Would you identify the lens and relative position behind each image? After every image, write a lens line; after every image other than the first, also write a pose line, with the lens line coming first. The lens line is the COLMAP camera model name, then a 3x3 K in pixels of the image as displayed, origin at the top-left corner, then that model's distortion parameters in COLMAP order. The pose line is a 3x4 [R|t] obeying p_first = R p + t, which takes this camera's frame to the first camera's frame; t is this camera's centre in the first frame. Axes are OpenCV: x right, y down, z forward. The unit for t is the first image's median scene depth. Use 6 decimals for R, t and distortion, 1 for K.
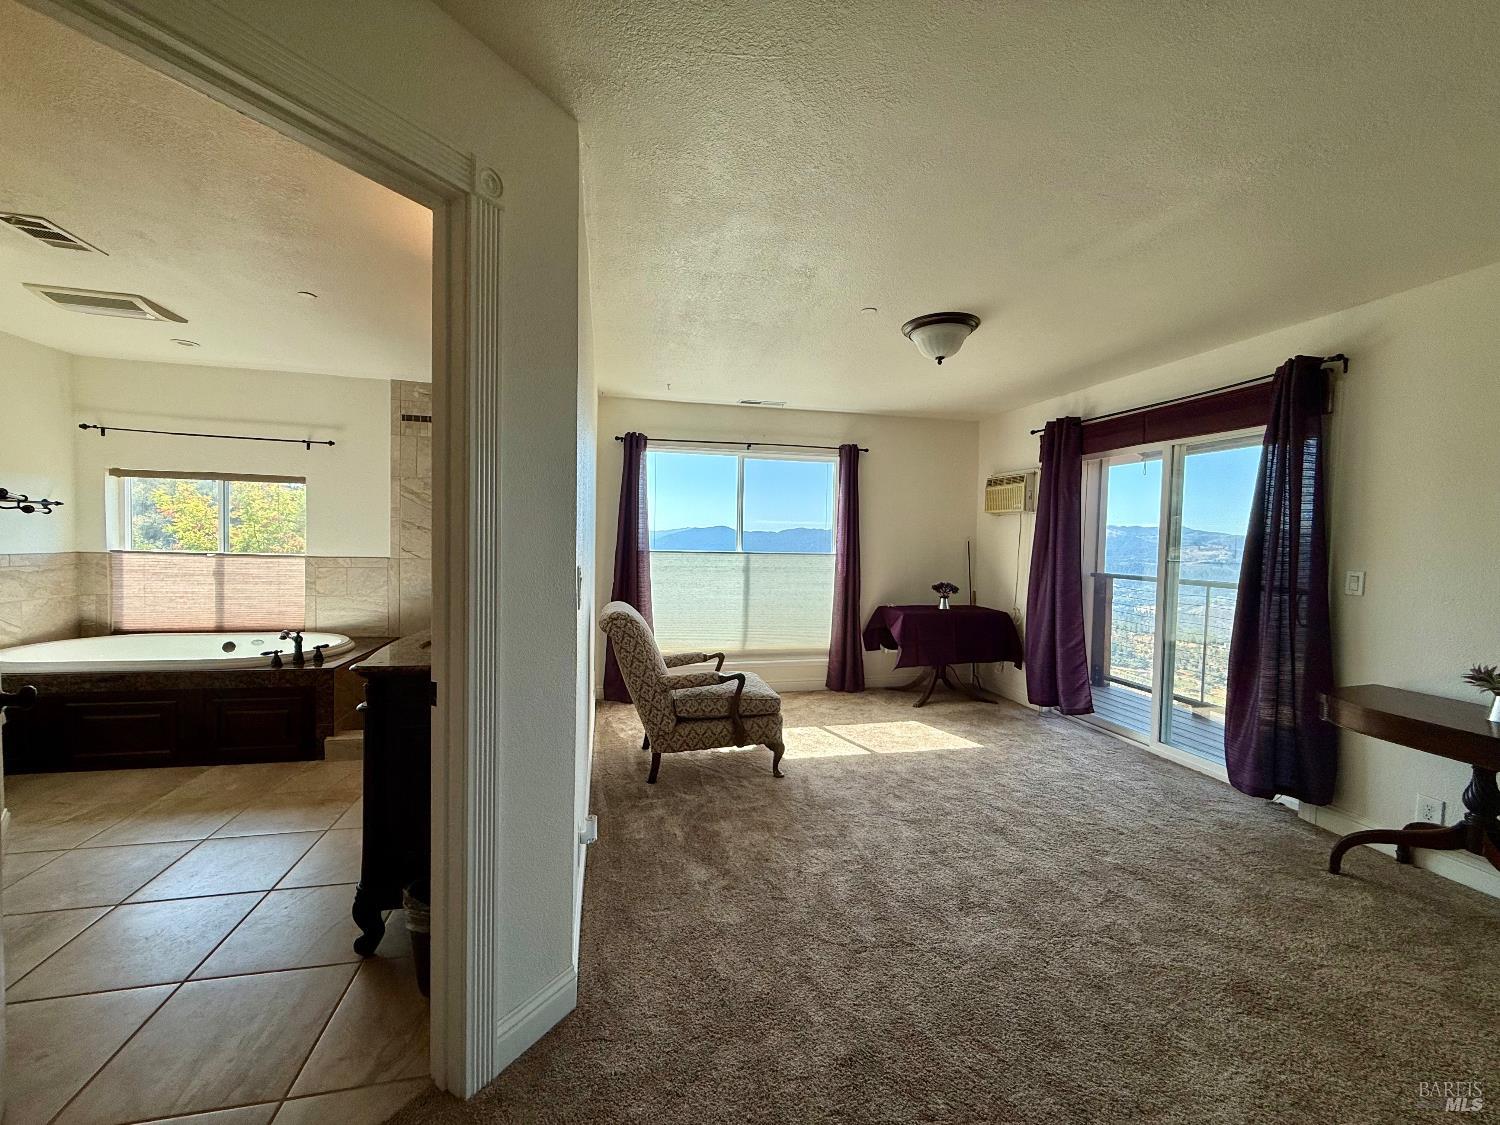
lens RADIAL K [[599.9, 0, 750.2], [0, 599.9, 560.5], [0, 0, 1]] dist [-0.000578, 0.000059]
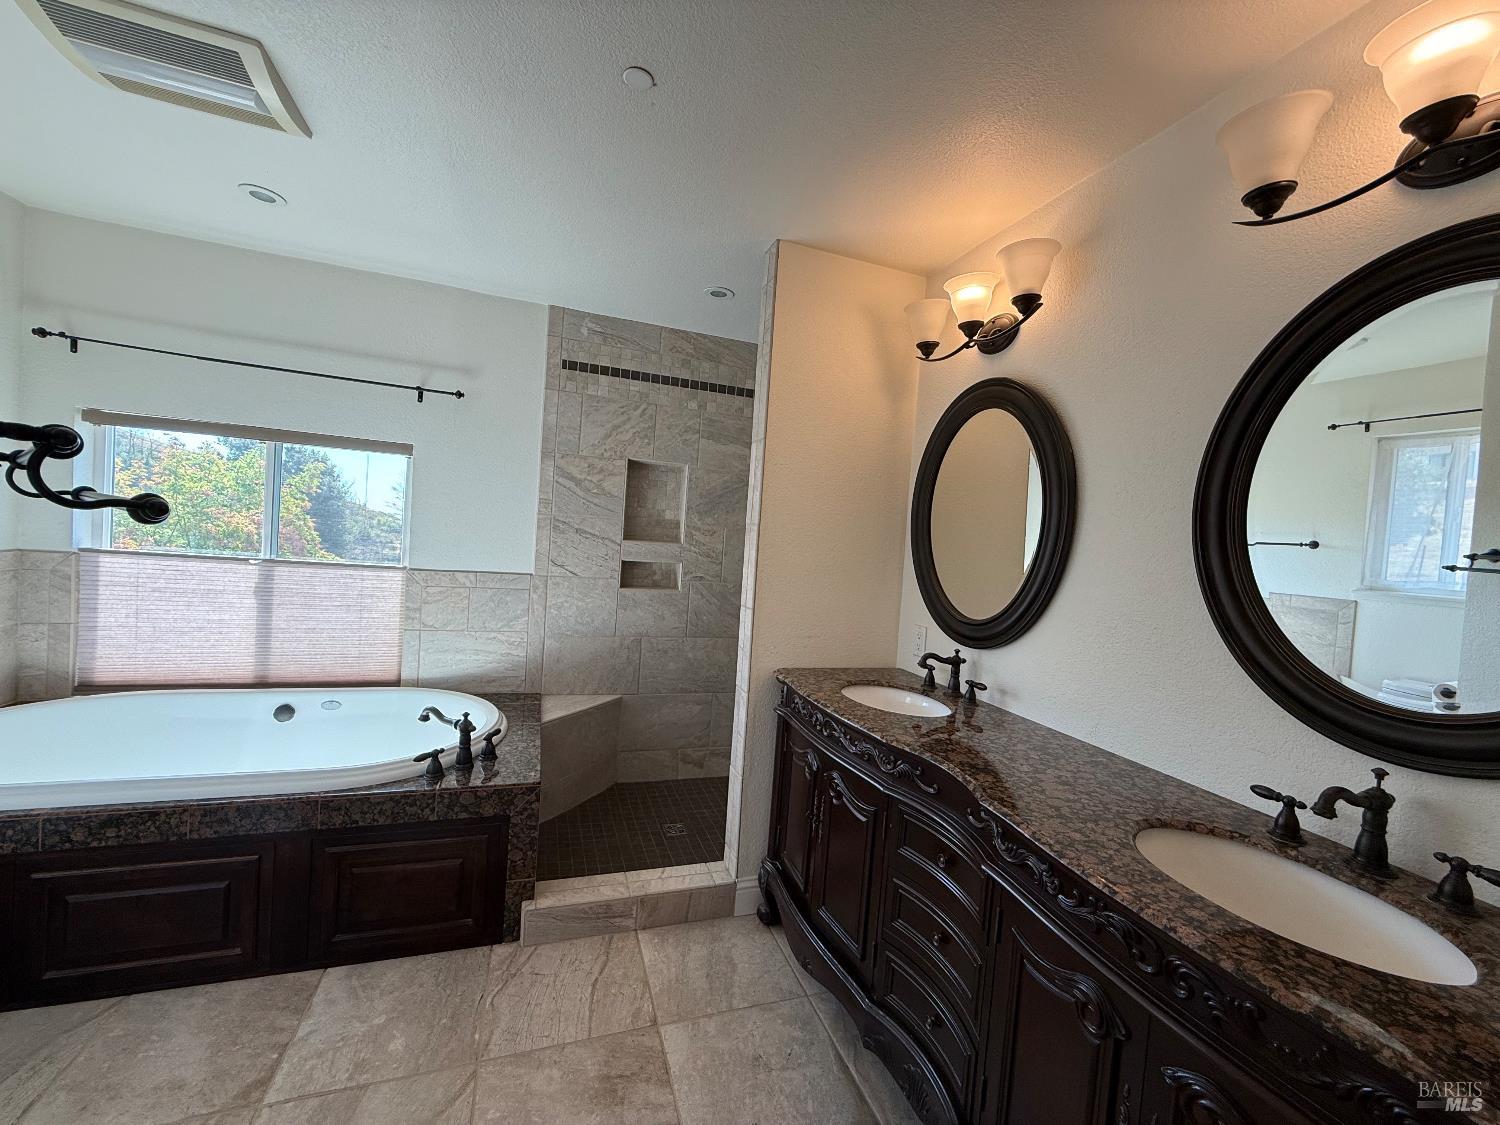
lens RADIAL K [[599.9, 0, 749.7], [0, 599.9, 560.9], [0, 0, 1]] dist [-0.000578, 0.000059]
pose [[0.993382, 0.041944, 0.106927, -0.466228], [-0.042689, 0.999077, 0.004683, -0.035185], [-0.106632, -0.009216, 0.994256, 0.338399]]
